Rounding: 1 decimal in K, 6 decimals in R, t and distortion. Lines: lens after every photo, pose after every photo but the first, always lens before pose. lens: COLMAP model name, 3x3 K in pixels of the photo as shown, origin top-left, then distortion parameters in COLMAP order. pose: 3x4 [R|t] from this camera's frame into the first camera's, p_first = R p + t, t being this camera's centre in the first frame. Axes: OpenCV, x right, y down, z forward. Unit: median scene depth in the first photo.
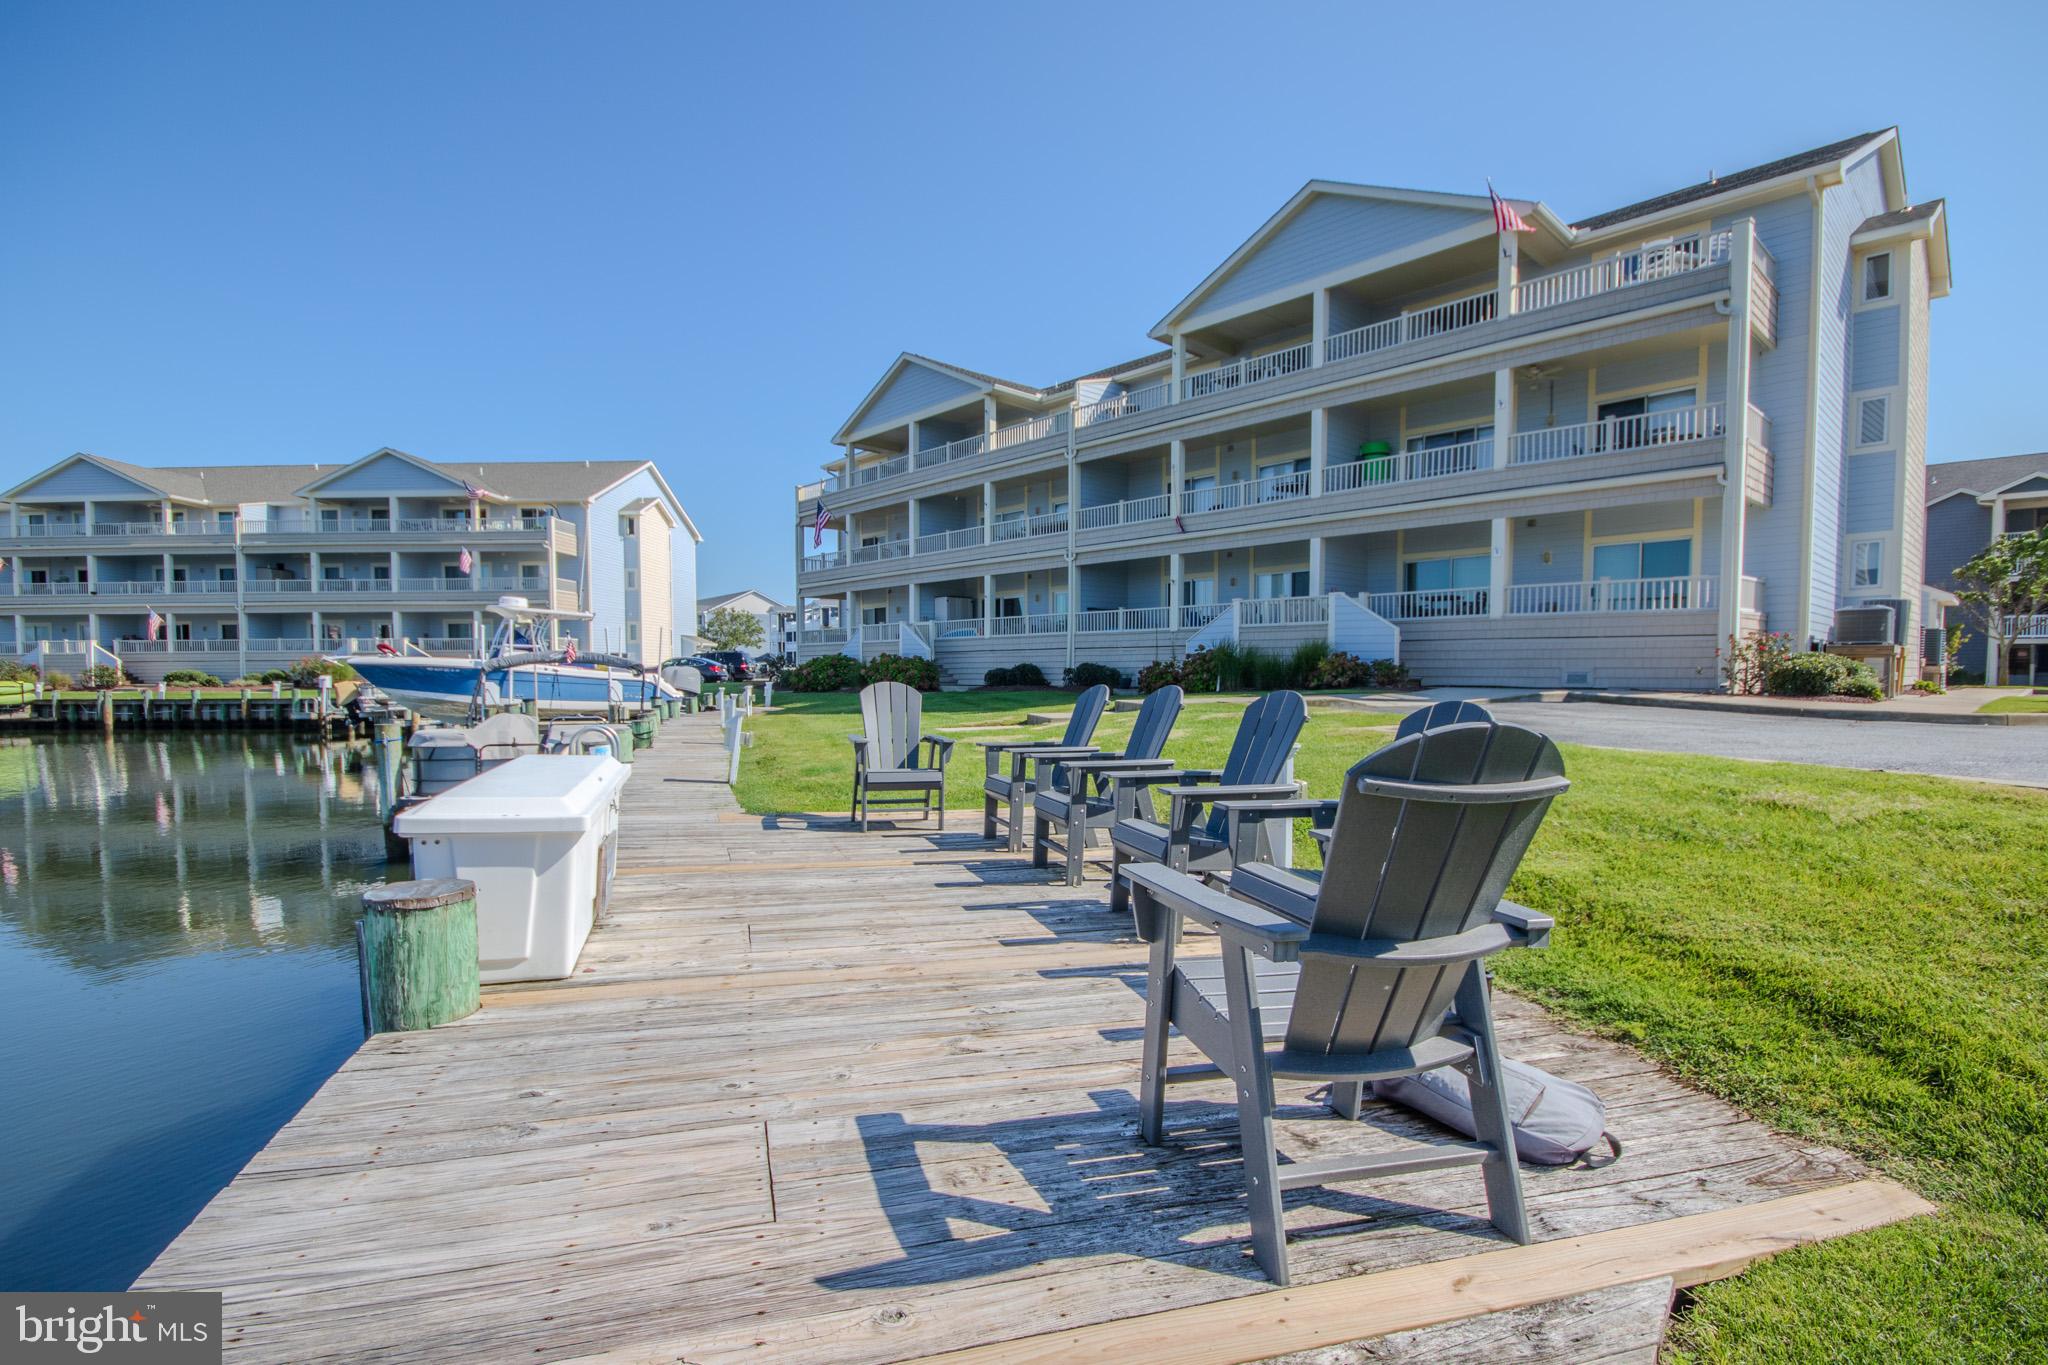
lens RADIAL K [[955.4, 0, 1025.7], [0, 955.4, 712.6], [0, 0, 1]] dist [0.008287, -0.010449]
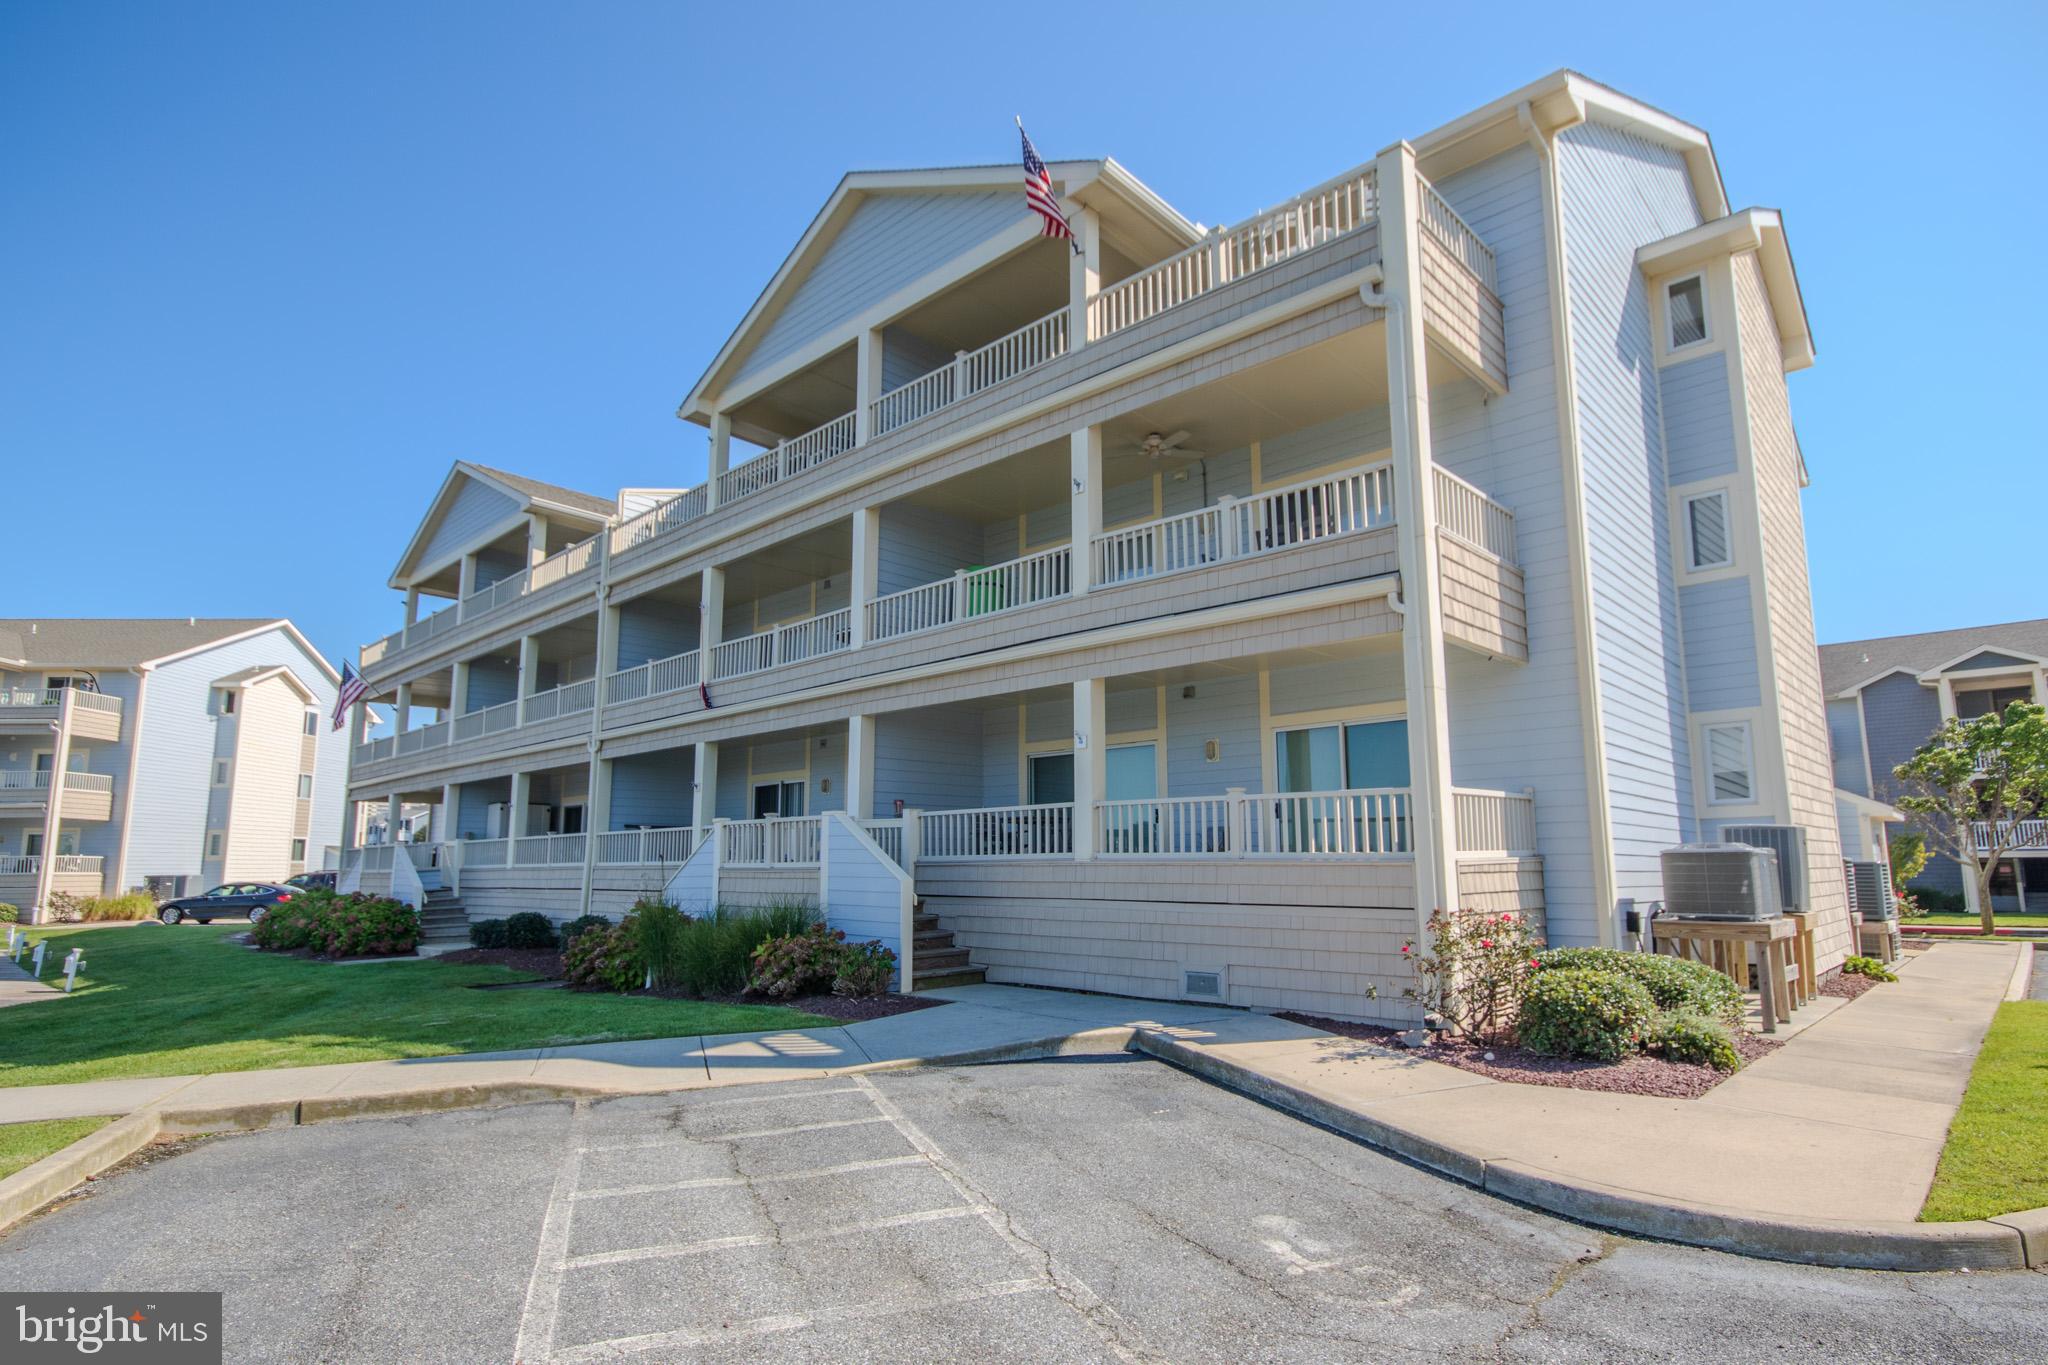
lens RADIAL K [[1064.4, 0, 1031.9], [0, 1064.4, 709.1], [0, 0, 1]] dist [-0.000117, 0.000116]
pose [[0.997408, 0.006138, 0.071692, 0.248928], [0.007872, 0.981066, -0.193512, -0.039681], [-0.071523, 0.193574, 0.978475, 0.235948]]
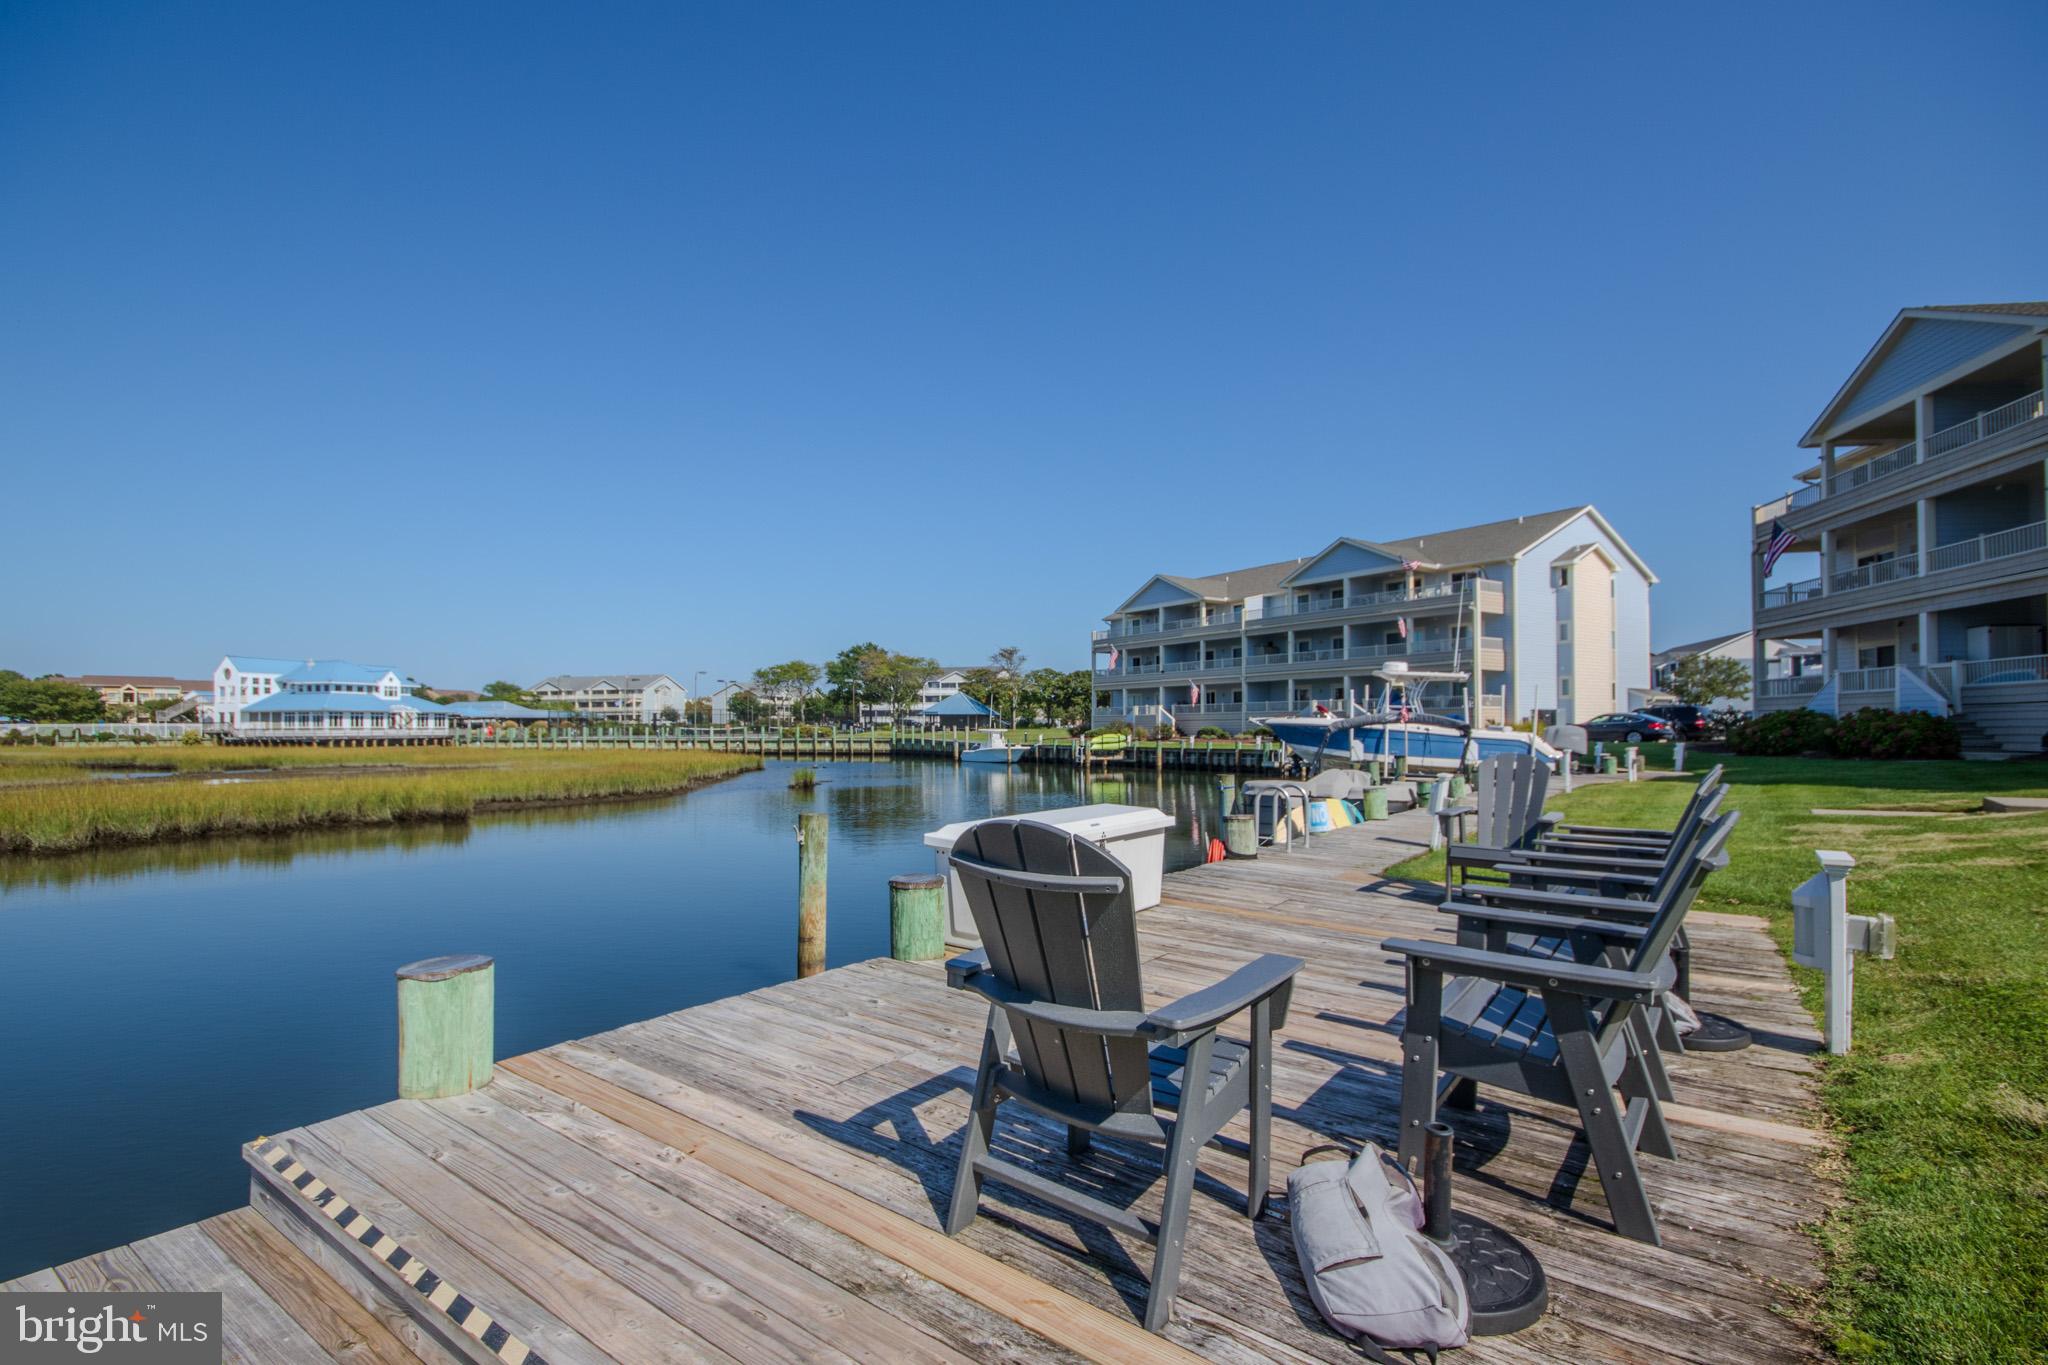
lens RADIAL K [[955.4, 0, 1025.7], [0, 955.4, 712.6], [0, 0, 1]] dist [0.008287, -0.010449]
pose [[0.588732, -0.010365, -0.808262, 0.071017], [-0.036131, 0.998581, -0.039124, -0.003737], [0.807520, 0.052237, 0.587522, 0.013691]]
